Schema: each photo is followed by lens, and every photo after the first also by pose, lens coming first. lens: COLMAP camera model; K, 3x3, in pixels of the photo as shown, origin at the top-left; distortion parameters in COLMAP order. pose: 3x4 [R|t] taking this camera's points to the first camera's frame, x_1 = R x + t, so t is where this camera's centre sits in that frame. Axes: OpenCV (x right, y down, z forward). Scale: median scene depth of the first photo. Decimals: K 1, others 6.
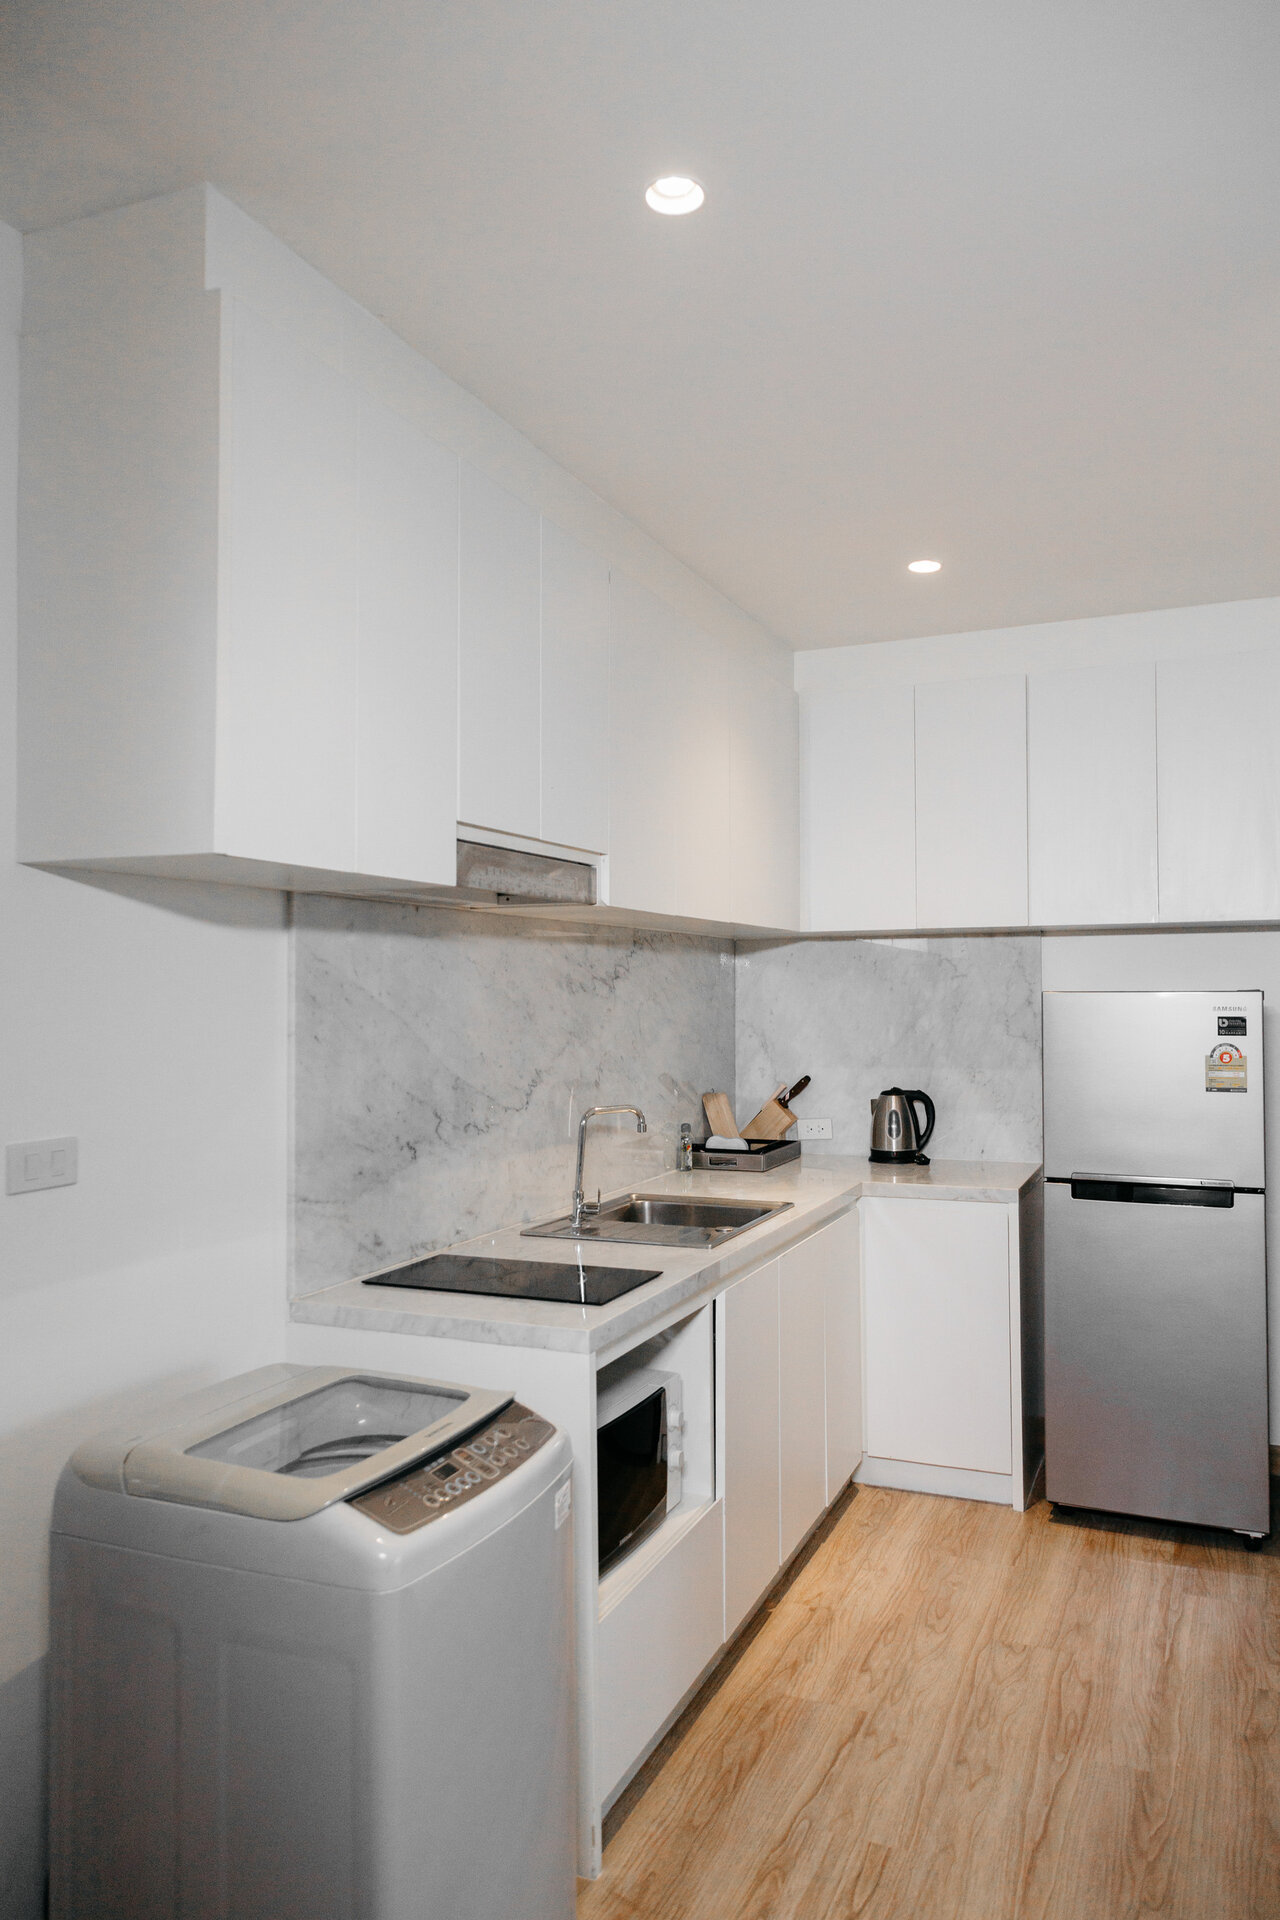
lens RADIAL K [[1355.4, 0, 640.0], [0, 1355.4, 960.0], [0, 0, 1]] dist [0.010834, 0.005497]
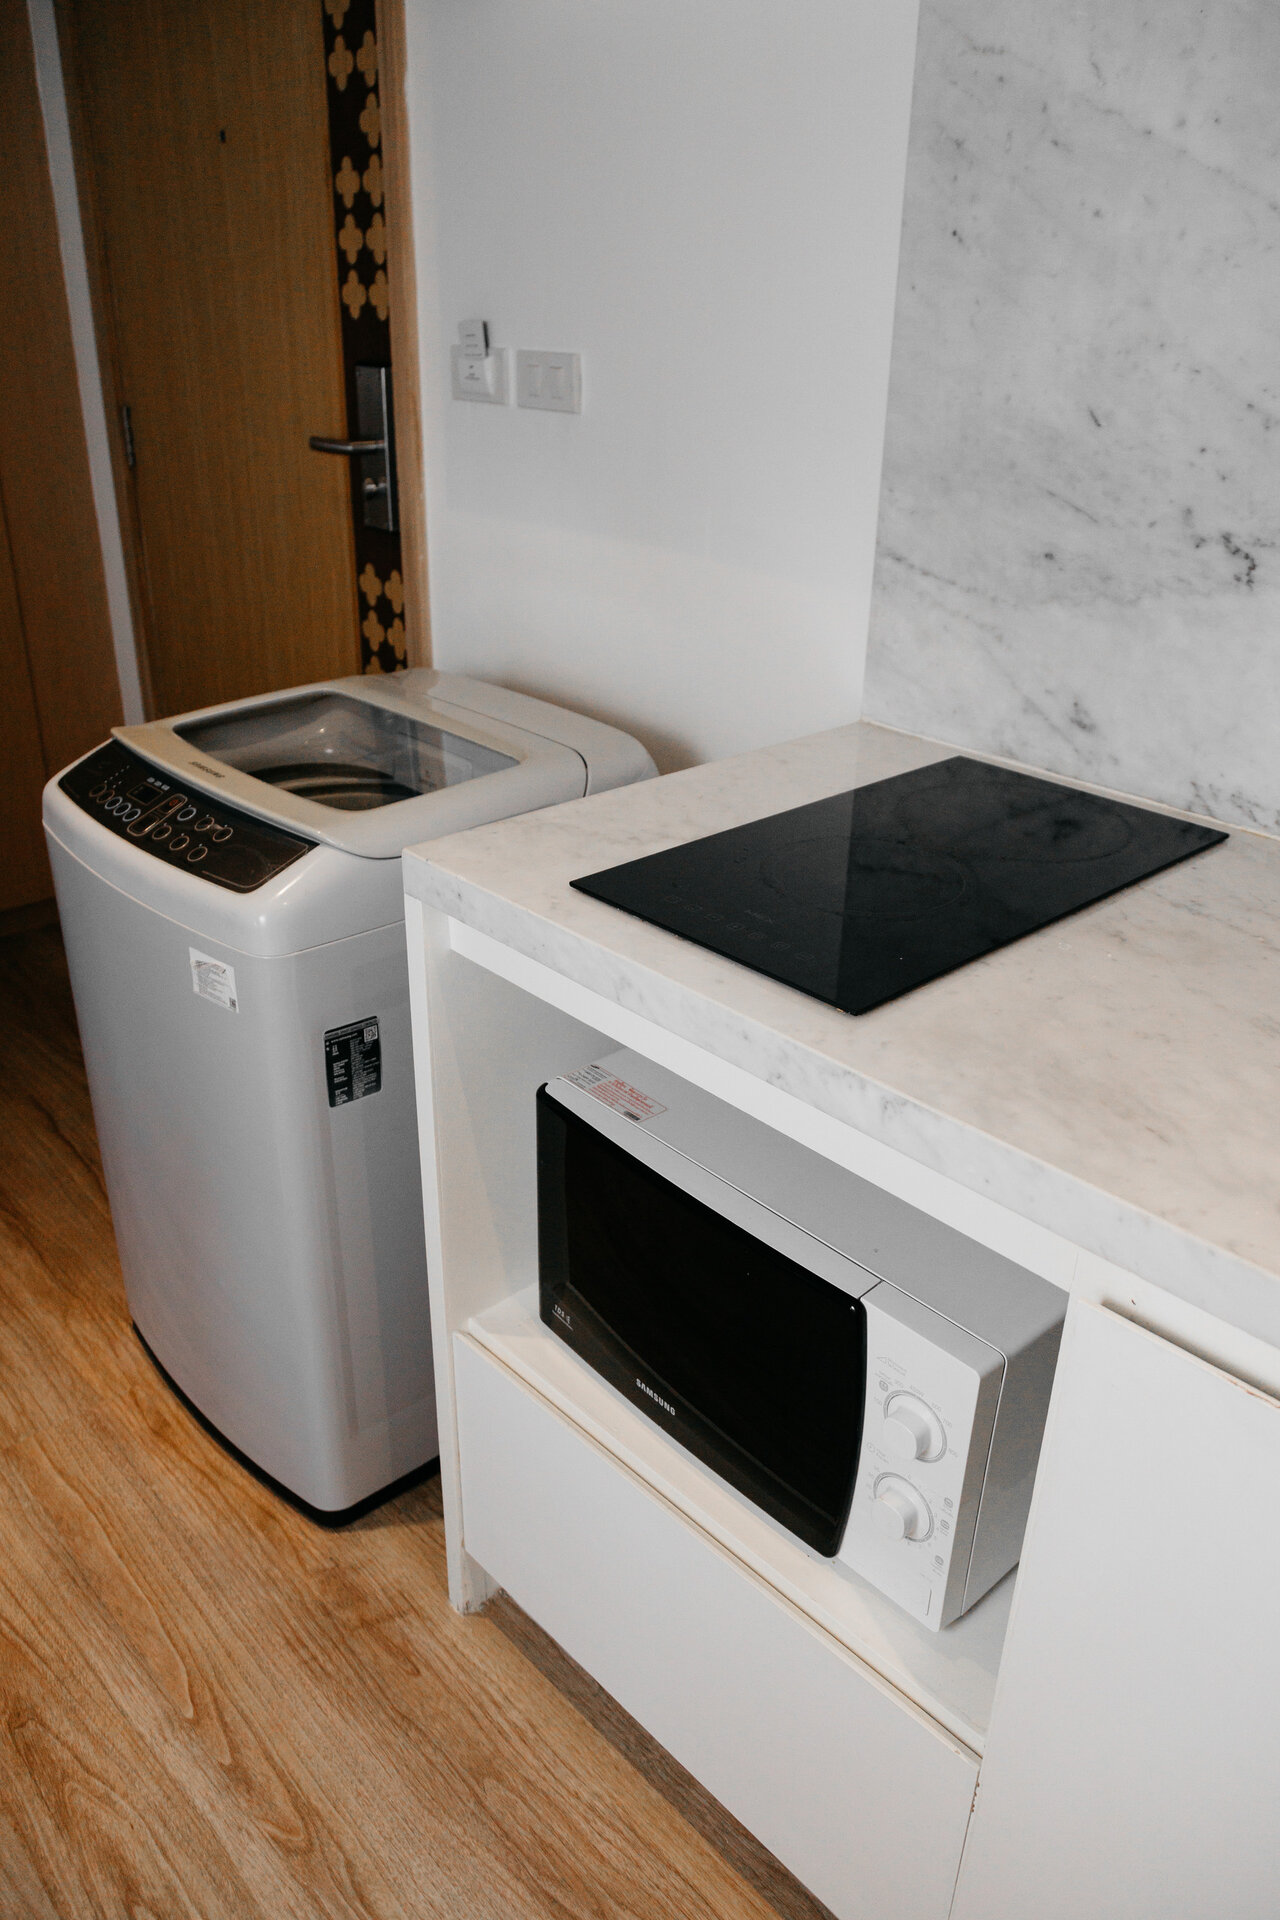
lens RADIAL K [[1441.3, 0, 636.0], [0, 1441.3, 970.7], [0, 0, 1]] dist [-0.031097, 0.007845]
pose [[-0.411505, 0.401286, -0.818312, 0.340072], [0.009082, 0.899615, 0.436589, 0.070724], [0.911362, 0.172226, -0.373840, 1.138901]]
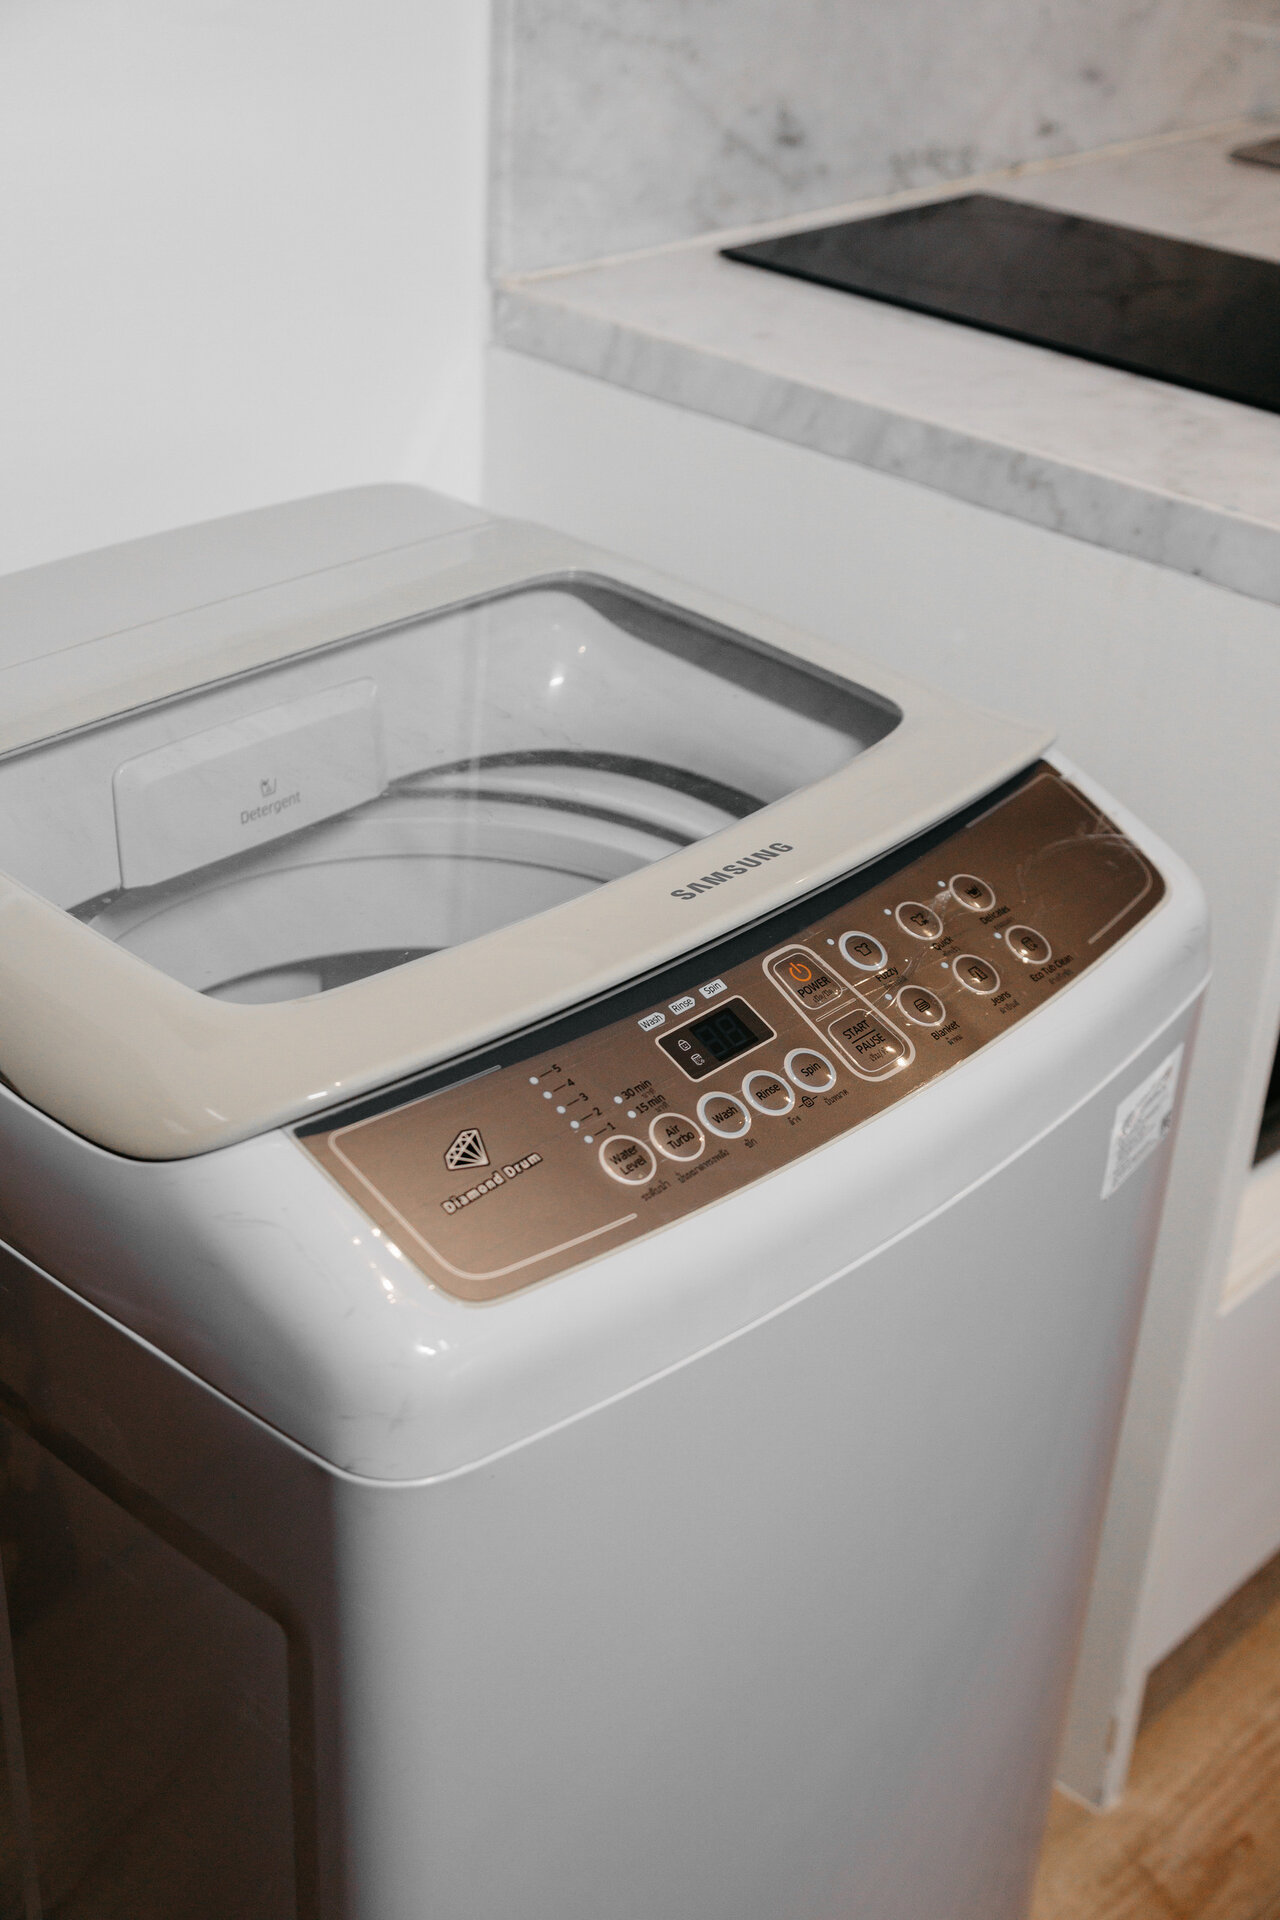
lens RADIAL K [[2439.4, 0, 640.0], [0, 2439.4, 960.0], [0, 0, 1]] dist [0.024448, 0.022044]
pose [[0.936562, 0.221023, -0.272031, -0.016558], [-0.048784, 0.850762, 0.523282, 0.069333], [0.347091, -0.476815, 0.807574, 0.421235]]
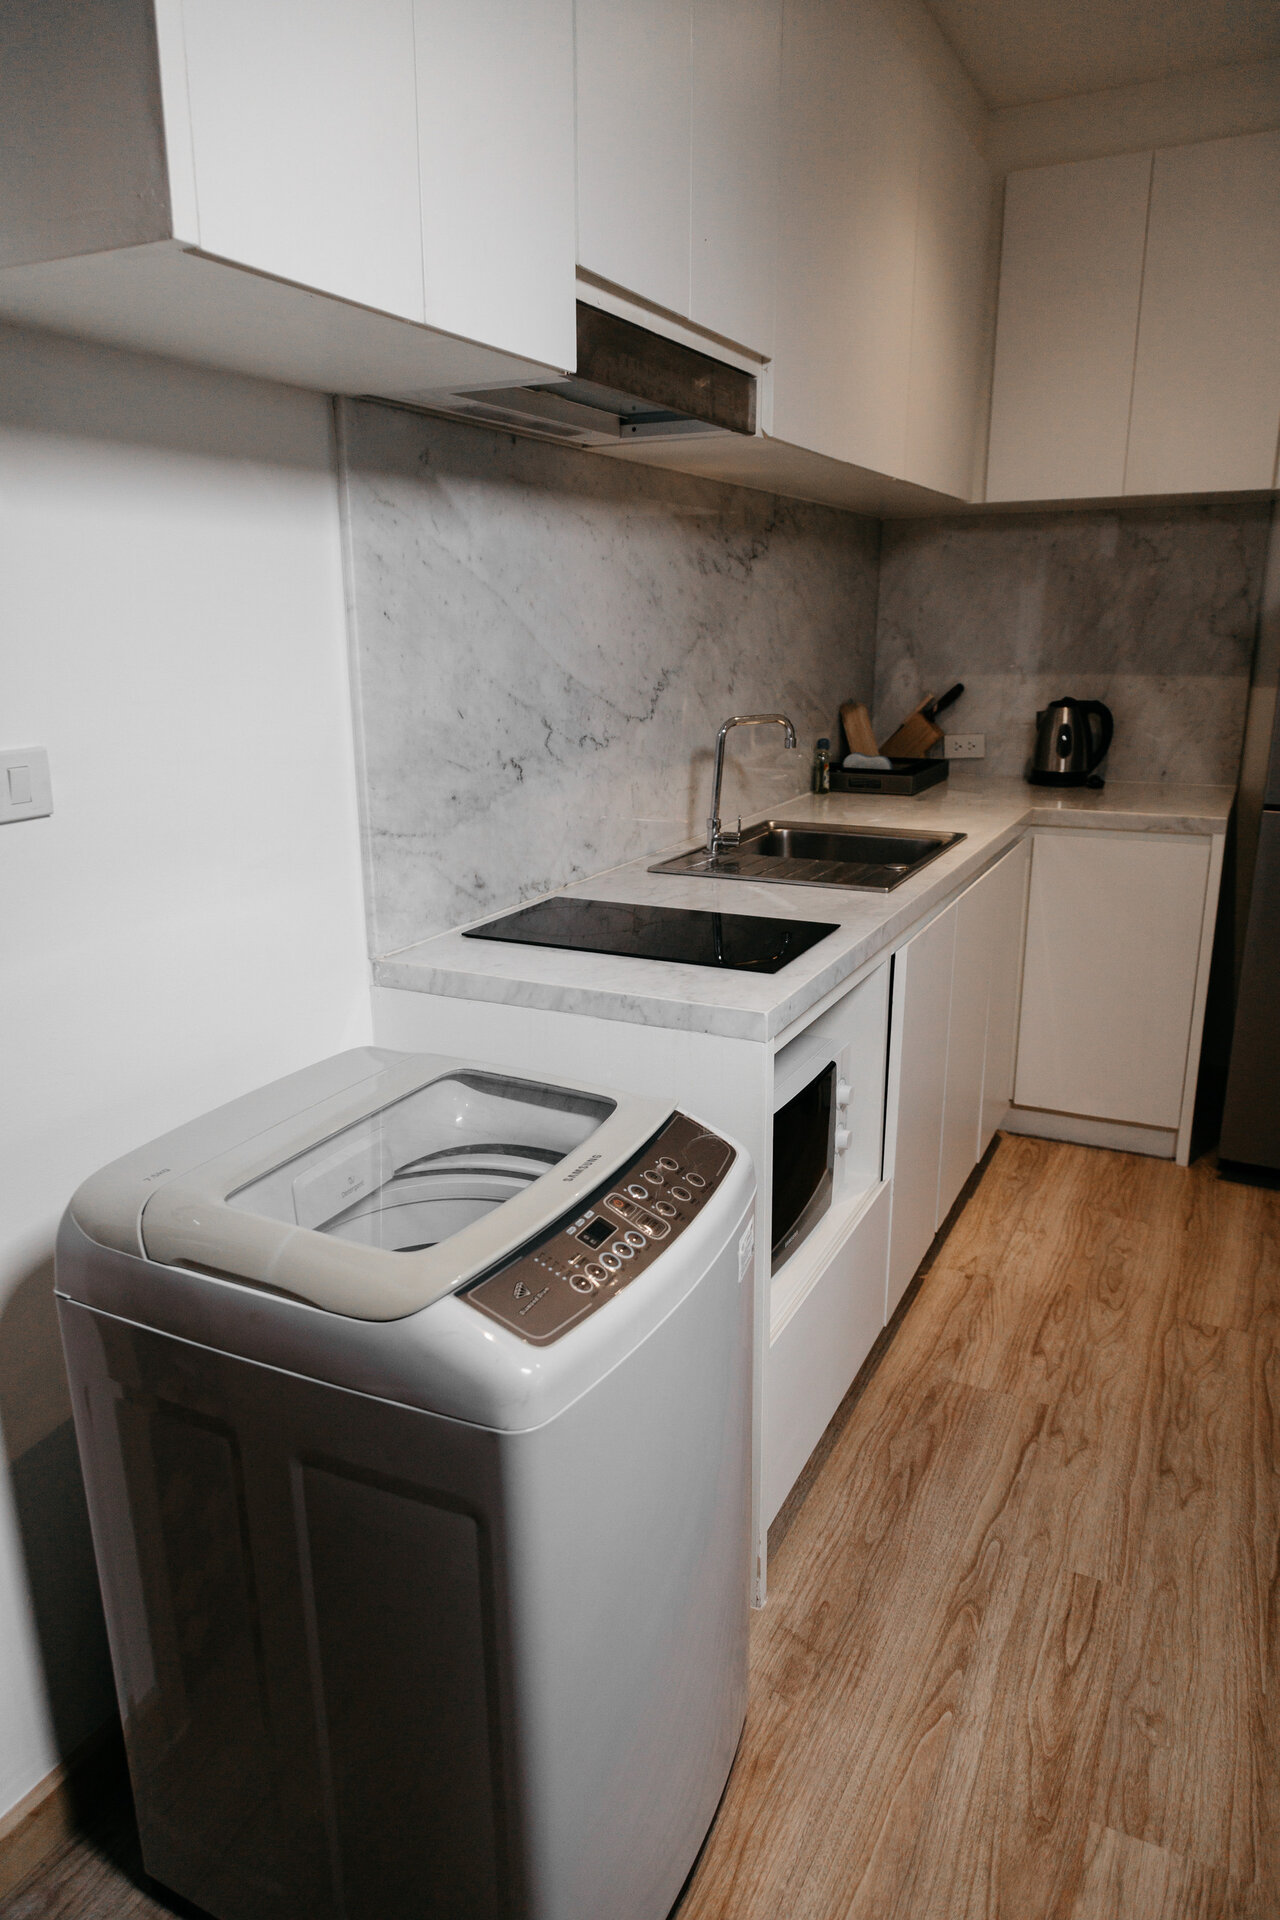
lens RADIAL K [[1267.4, 0, 644.0], [0, 1267.4, 964.0], [0, 0, 1]] dist [0.003986, -0.000705]
pose [[0.998666, 0.013509, -0.049837, -0.063114], [0.001454, 0.957431, 0.288658, 0.040838], [0.051615, -0.288345, 0.956134, 0.299056]]
